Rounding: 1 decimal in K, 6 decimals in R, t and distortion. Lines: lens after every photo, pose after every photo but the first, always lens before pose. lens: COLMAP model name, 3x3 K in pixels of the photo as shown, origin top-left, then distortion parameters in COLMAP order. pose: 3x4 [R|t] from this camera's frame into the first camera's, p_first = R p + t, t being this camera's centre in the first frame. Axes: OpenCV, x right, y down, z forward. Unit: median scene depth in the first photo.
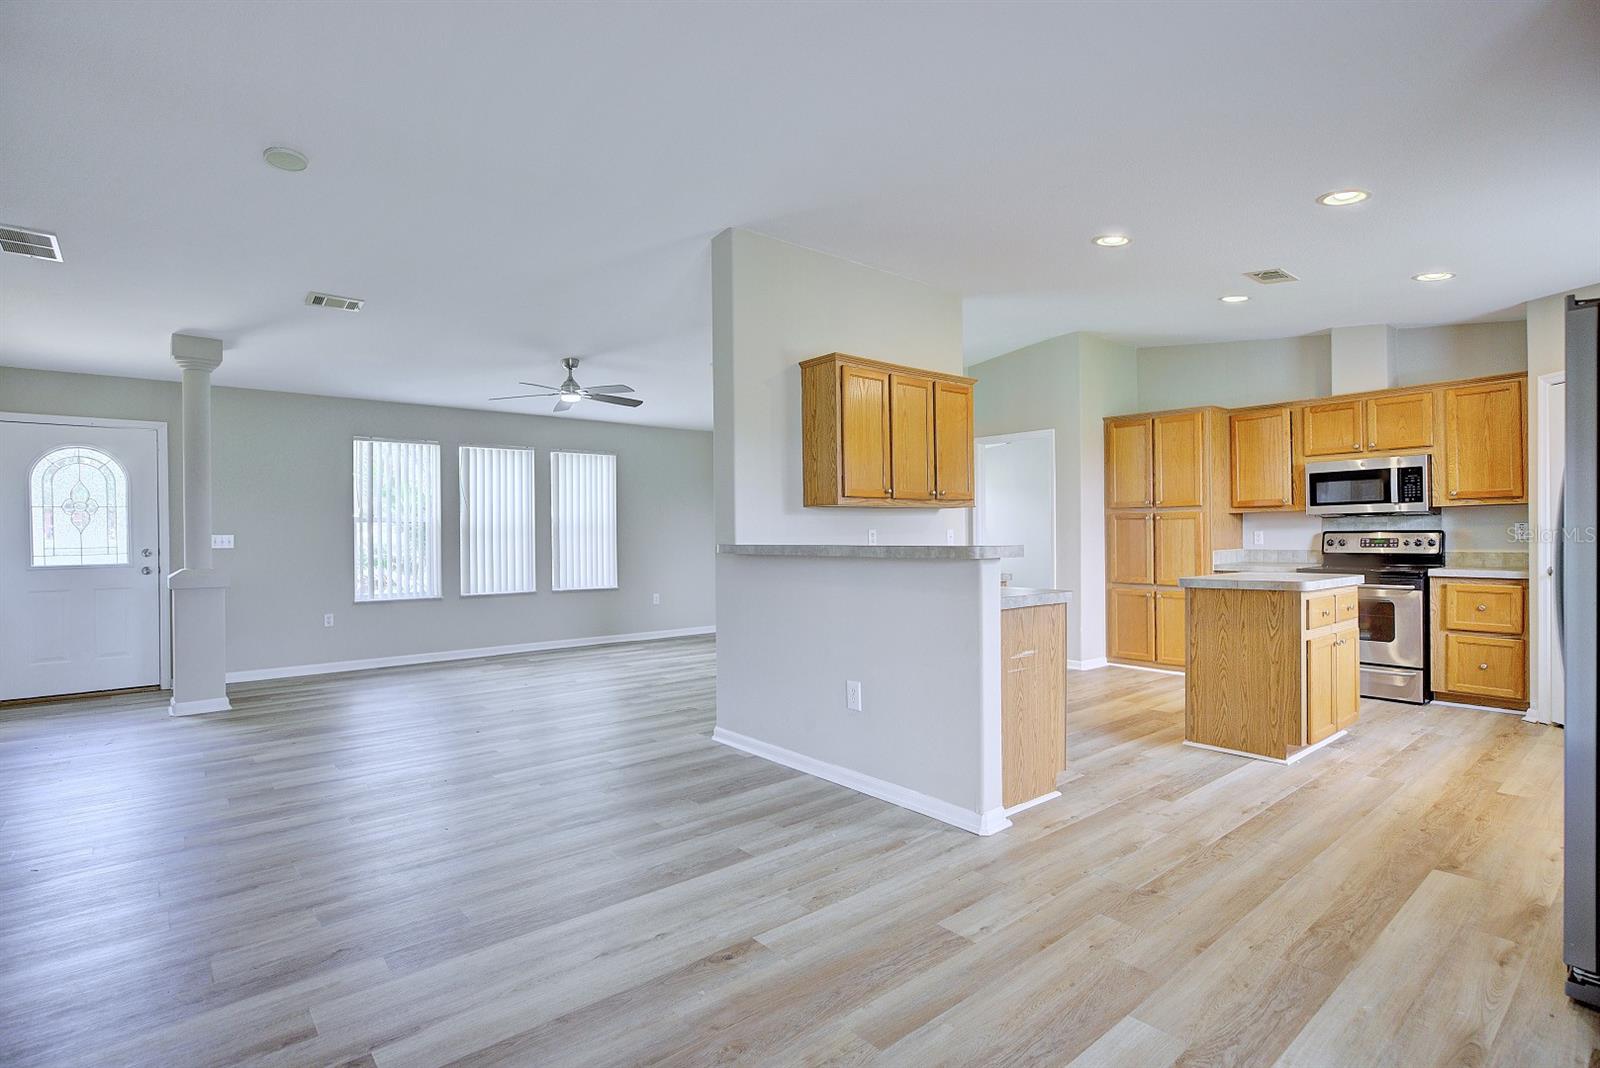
lens RADIAL K [[779.0, 0, 813.5], [0, 779.0, 534.7], [0, 0, 1]] dist [-0.011932, 0.003394]
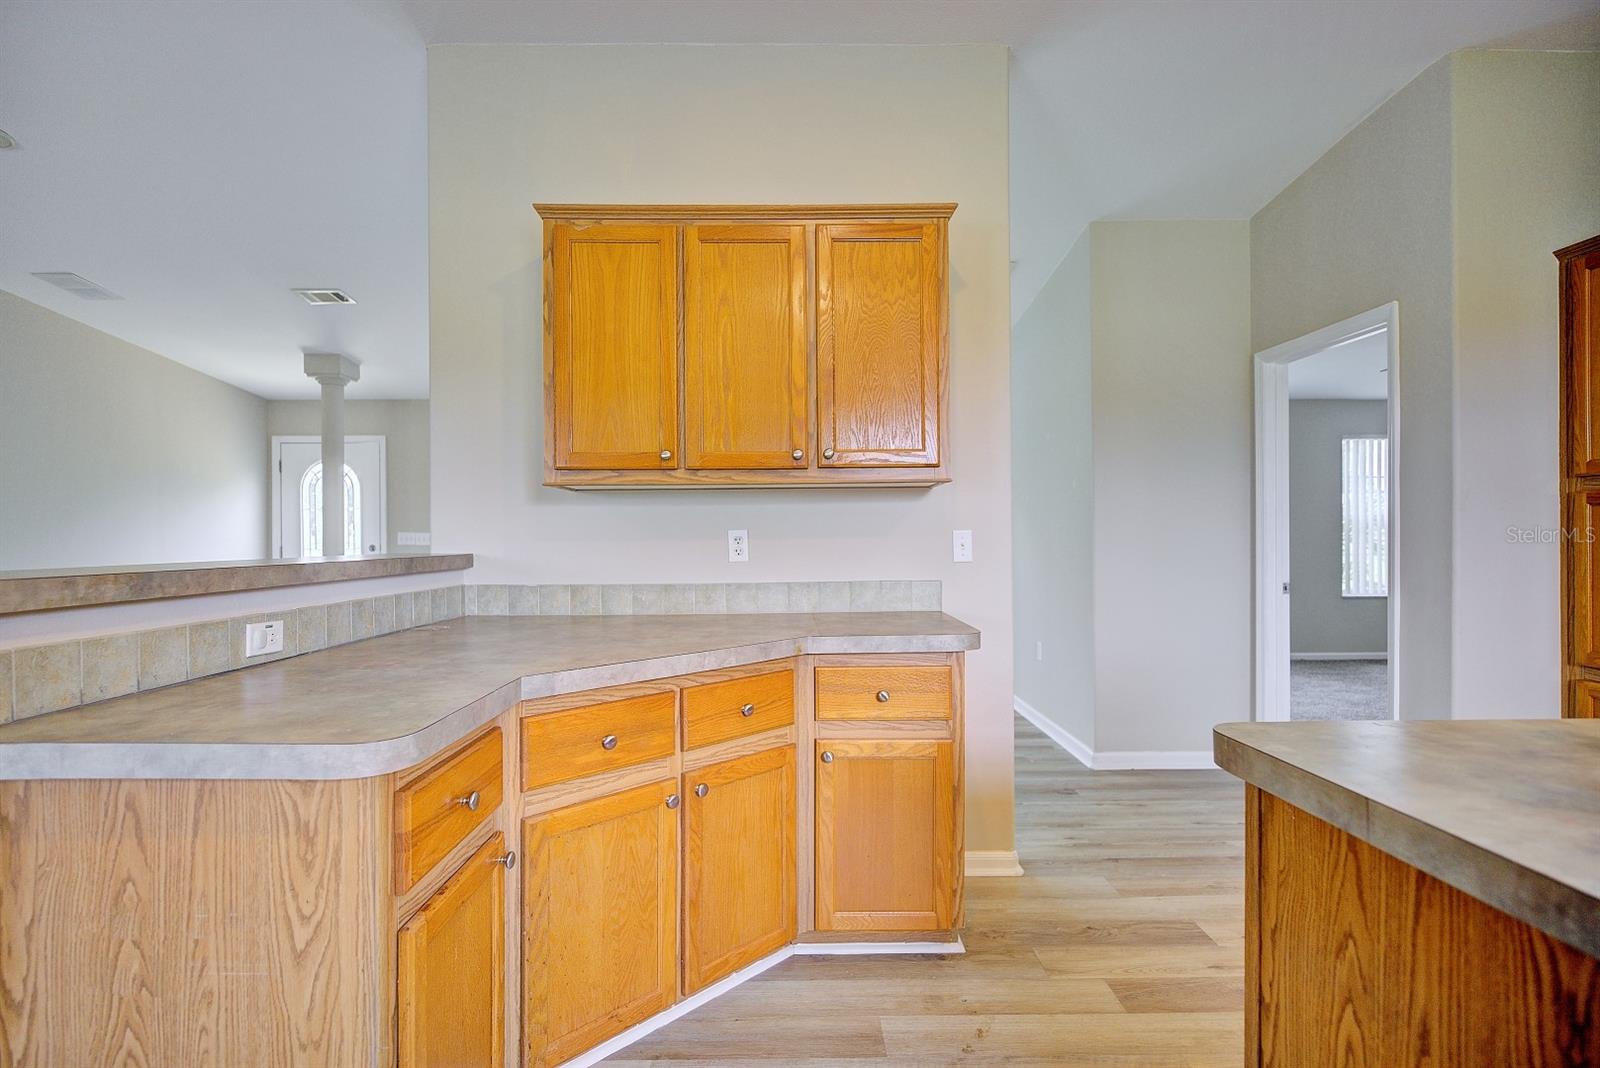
lens RADIAL K [[779.0, 0, 783.9], [0, 779.0, 533.6], [0, 0, 1]] dist [-0.011932, 0.003394]
pose [[0.766215, 0.005525, -0.642560, 0.421040], [-0.004532, 0.999985, 0.003194, -0.006024], [0.642568, 0.000465, 0.766229, 0.571294]]
